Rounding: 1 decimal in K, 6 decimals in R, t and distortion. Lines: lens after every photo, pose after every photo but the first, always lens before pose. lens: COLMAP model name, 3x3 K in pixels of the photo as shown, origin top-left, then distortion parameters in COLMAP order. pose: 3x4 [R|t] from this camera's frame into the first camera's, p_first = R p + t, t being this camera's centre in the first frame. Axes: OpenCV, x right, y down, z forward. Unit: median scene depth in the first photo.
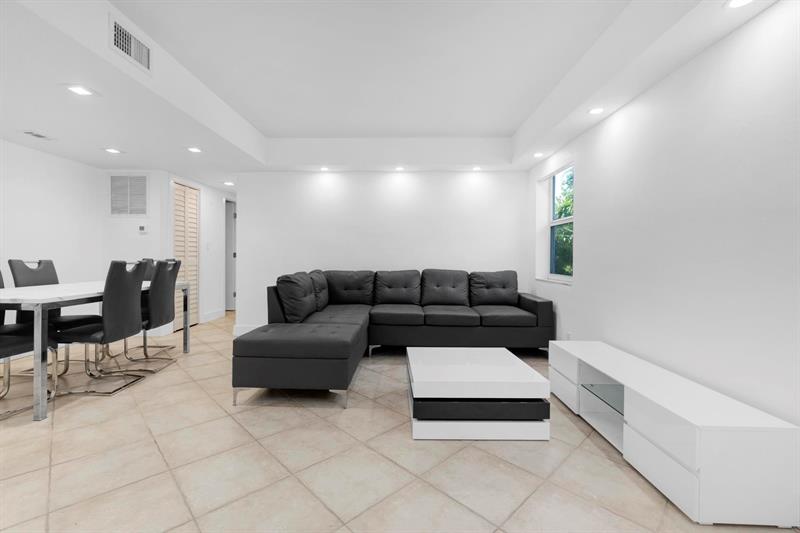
lens RADIAL K [[357.0, 0, 390.7], [0, 357.0, 262.2], [0, 0, 1]] dist [0.002466, 0.000181]
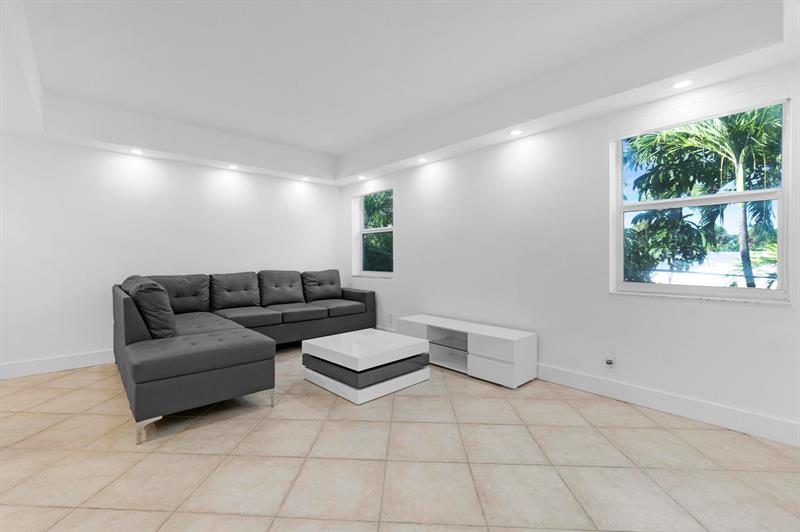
lens RADIAL K [[357.0, 0, 396.9], [0, 357.0, 260.3], [0, 0, 1]] dist [0.002466, 0.000181]
pose [[0.713775, -0.011993, 0.700272, -0.352627], [0.018380, 0.999830, -0.001612, -0.001479], [-0.700133, 0.014022, 0.713874, 0.005726]]
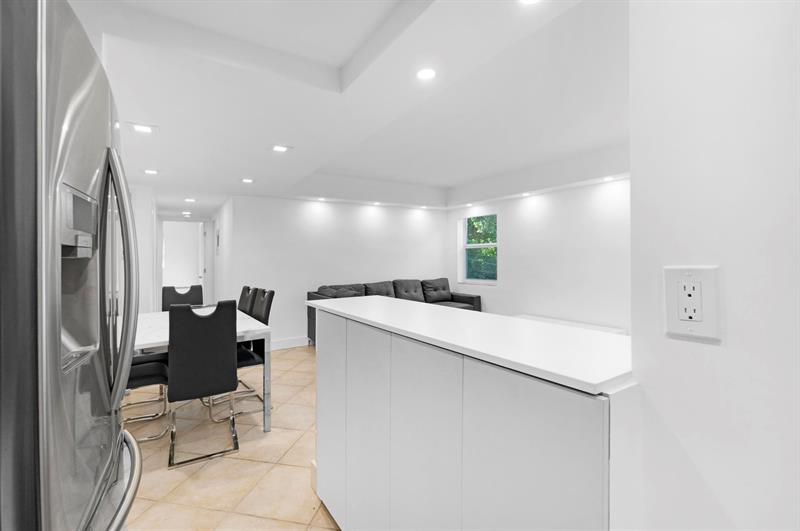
lens RADIAL K [[357.0, 0, 397.7], [0, 357.0, 260.7], [0, 0, 1]] dist [0.002466, 0.000181]
pose [[0.818289, -0.025076, 0.574259, -0.690699], [0.031893, 0.999490, -0.001802, -0.052635], [-0.573921, 0.019790, 0.818672, -0.111028]]
